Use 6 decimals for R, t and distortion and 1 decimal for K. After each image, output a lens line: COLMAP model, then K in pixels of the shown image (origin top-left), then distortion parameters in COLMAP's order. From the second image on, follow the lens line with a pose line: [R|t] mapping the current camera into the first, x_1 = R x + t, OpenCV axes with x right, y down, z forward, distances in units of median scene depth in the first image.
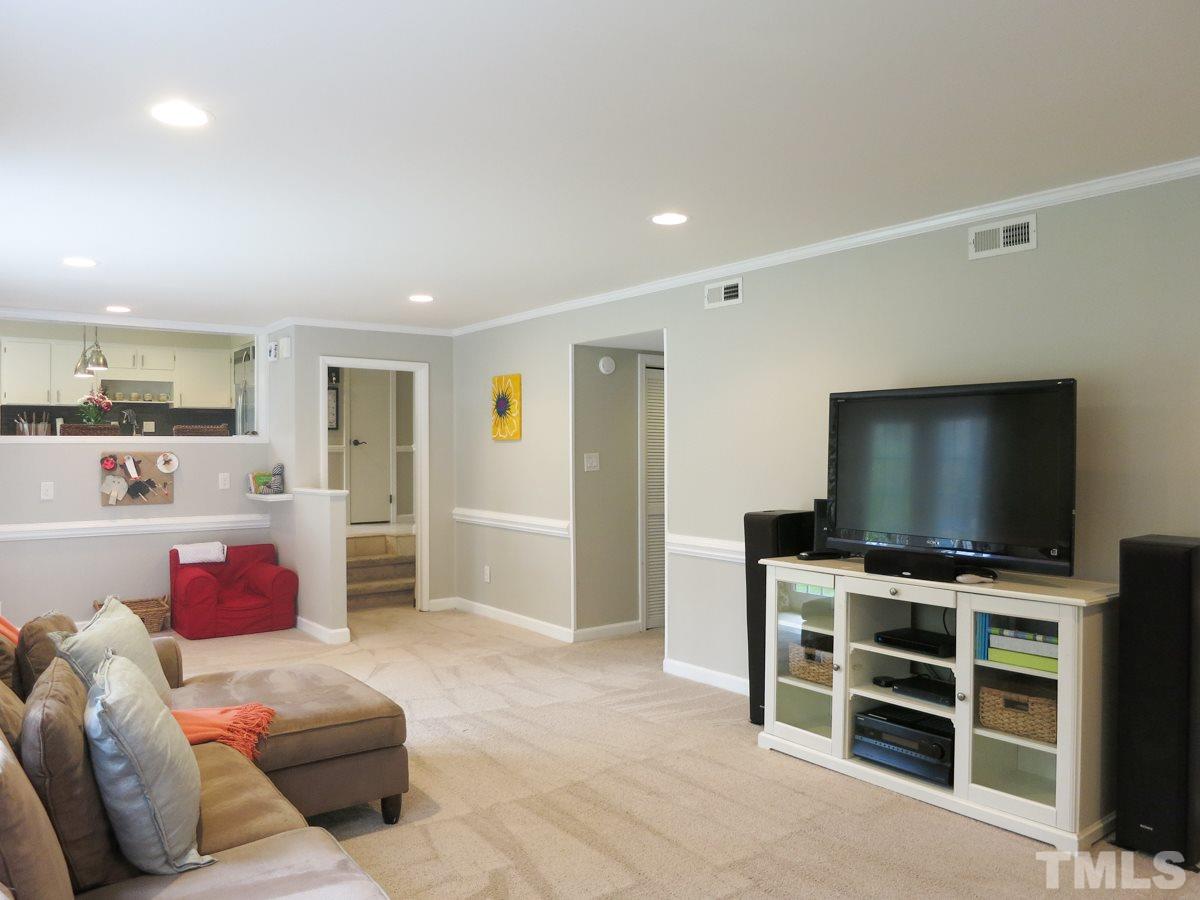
lens RADIAL K [[875.7, 0, 600.0], [0, 875.7, 450.0], [0, 0, 1]] dist [-0.041479, -0.002866]
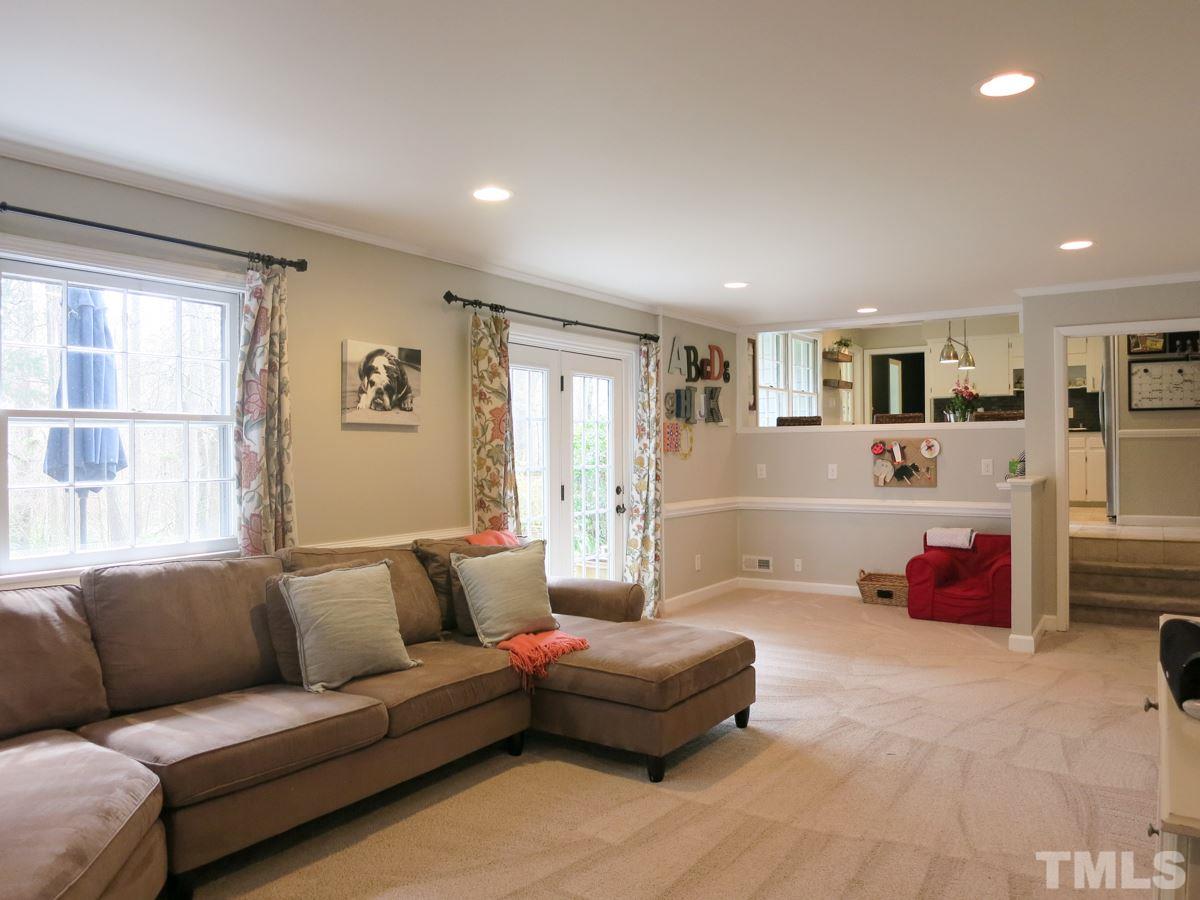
lens RADIAL K [[869.0, 0, 600.0], [0, 869.0, 450.0], [0, 0, 1]] dist [-0.038292, -0.004223]
pose [[0.318774, 0.004314, -0.947821, 0.373359], [0.007418, 0.999948, 0.007046, 0.006675], [0.947802, -0.009277, 0.318725, 0.299029]]
